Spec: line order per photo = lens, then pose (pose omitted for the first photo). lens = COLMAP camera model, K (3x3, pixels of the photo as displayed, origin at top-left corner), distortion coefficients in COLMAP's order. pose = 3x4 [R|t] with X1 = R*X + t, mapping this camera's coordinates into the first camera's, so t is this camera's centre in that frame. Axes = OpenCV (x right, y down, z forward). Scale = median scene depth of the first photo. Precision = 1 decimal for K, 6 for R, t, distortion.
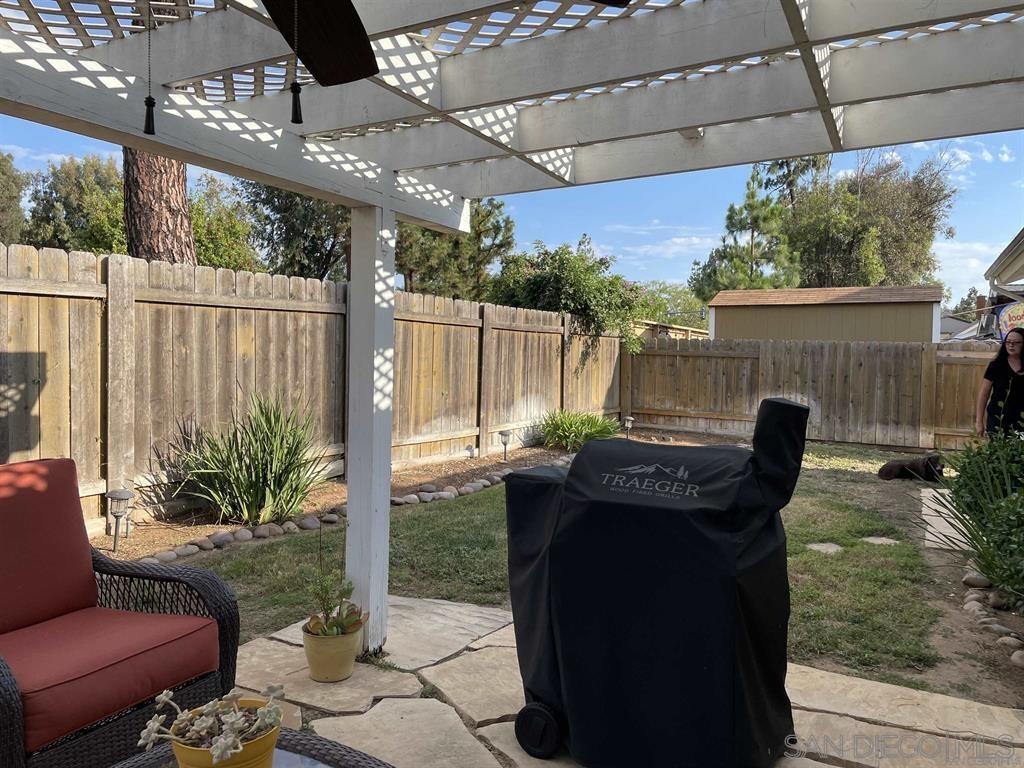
lens RADIAL K [[772.3, 0, 526.9], [0, 772.3, 378.9], [0, 0, 1]] dist [0.093696, -0.119484]
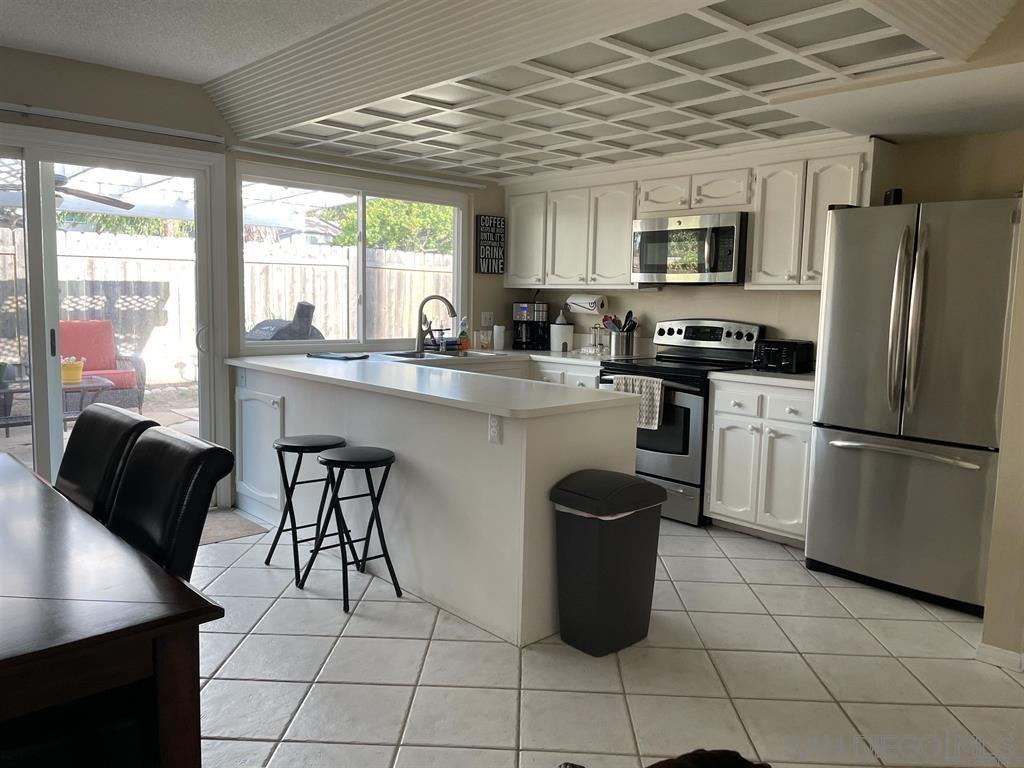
lens RADIAL K [[772.3, 0, 508.3], [0, 772.3, 375.9], [0, 0, 1]] dist [0.093696, -0.119484]
pose [[0.934729, 0.040659, -0.353027, 0.724181], [-0.016670, 0.997356, 0.070730, 0.029443], [0.354969, -0.060228, 0.932936, -0.473964]]
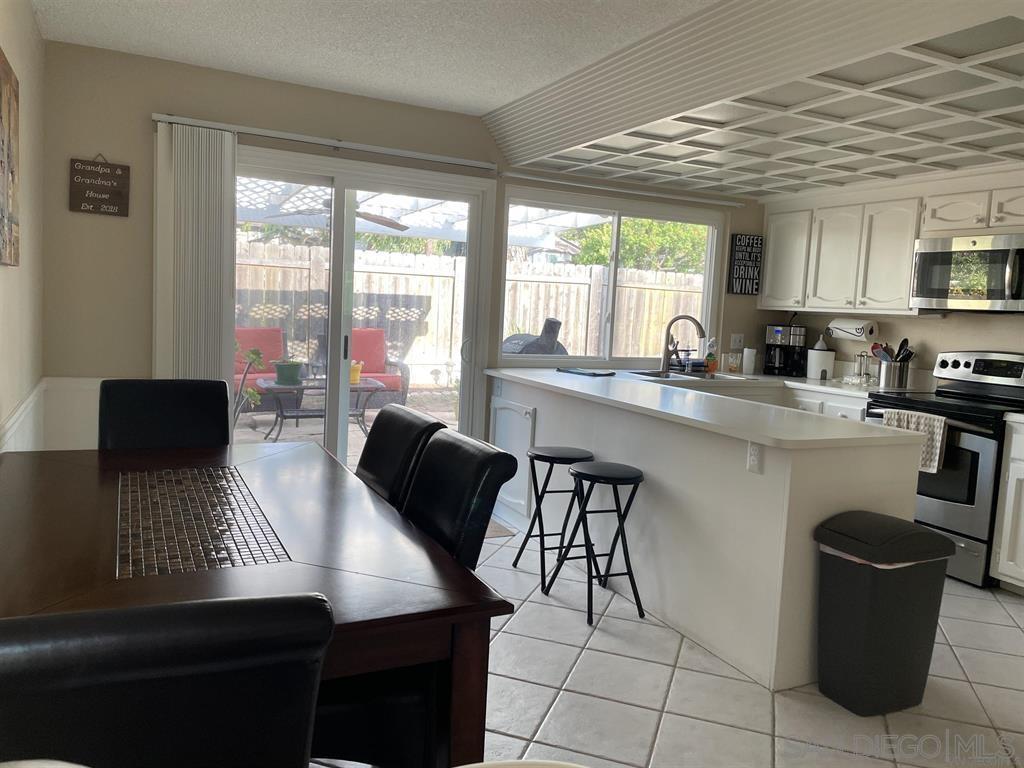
lens RADIAL K [[772.3, 0, 511.3], [0, 772.3, 371.2], [0, 0, 1]] dist [0.093696, -0.119484]
pose [[0.791805, 0.077050, -0.605895, 0.711766], [-0.056702, 0.997000, 0.052686, 0.029279], [0.608137, -0.007362, 0.793798, -0.484550]]
